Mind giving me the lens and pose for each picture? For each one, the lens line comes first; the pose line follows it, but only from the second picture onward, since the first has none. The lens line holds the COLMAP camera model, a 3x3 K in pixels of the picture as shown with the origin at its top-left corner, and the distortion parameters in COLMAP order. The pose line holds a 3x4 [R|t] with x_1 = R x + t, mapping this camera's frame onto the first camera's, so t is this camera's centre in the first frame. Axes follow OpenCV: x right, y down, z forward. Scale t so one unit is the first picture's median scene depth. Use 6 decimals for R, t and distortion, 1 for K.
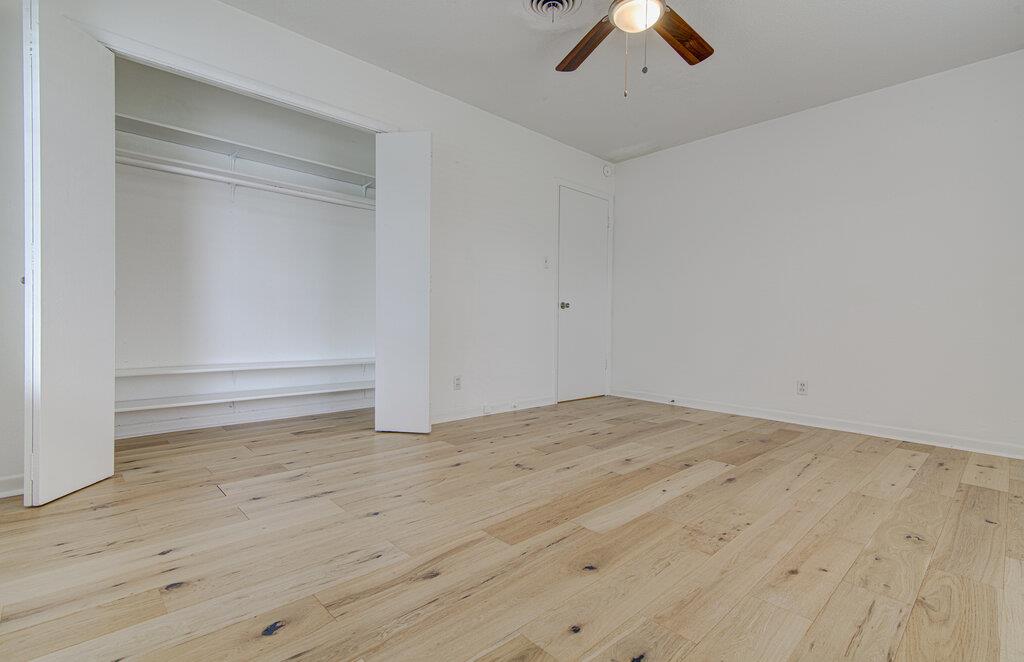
lens RADIAL K [[453.7, 0, 513.2], [0, 453.7, 332.5], [0, 0, 1]] dist [0.021099, -0.000365]
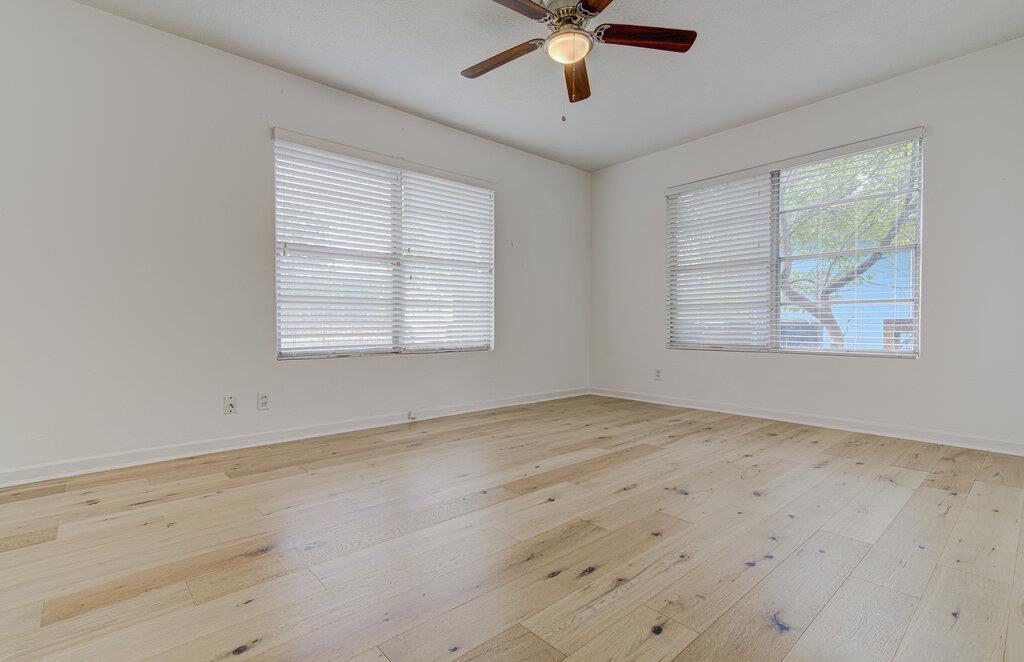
lens RADIAL K [[453.7, 0, 513.2], [0, 453.7, 332.5], [0, 0, 1]] dist [0.021099, -0.000365]
pose [[-0.999467, -0.013894, 0.029543, 0.412653], [-0.012530, 0.998869, 0.045860, -0.059917], [-0.030146, 0.045466, -0.998511, 2.449246]]
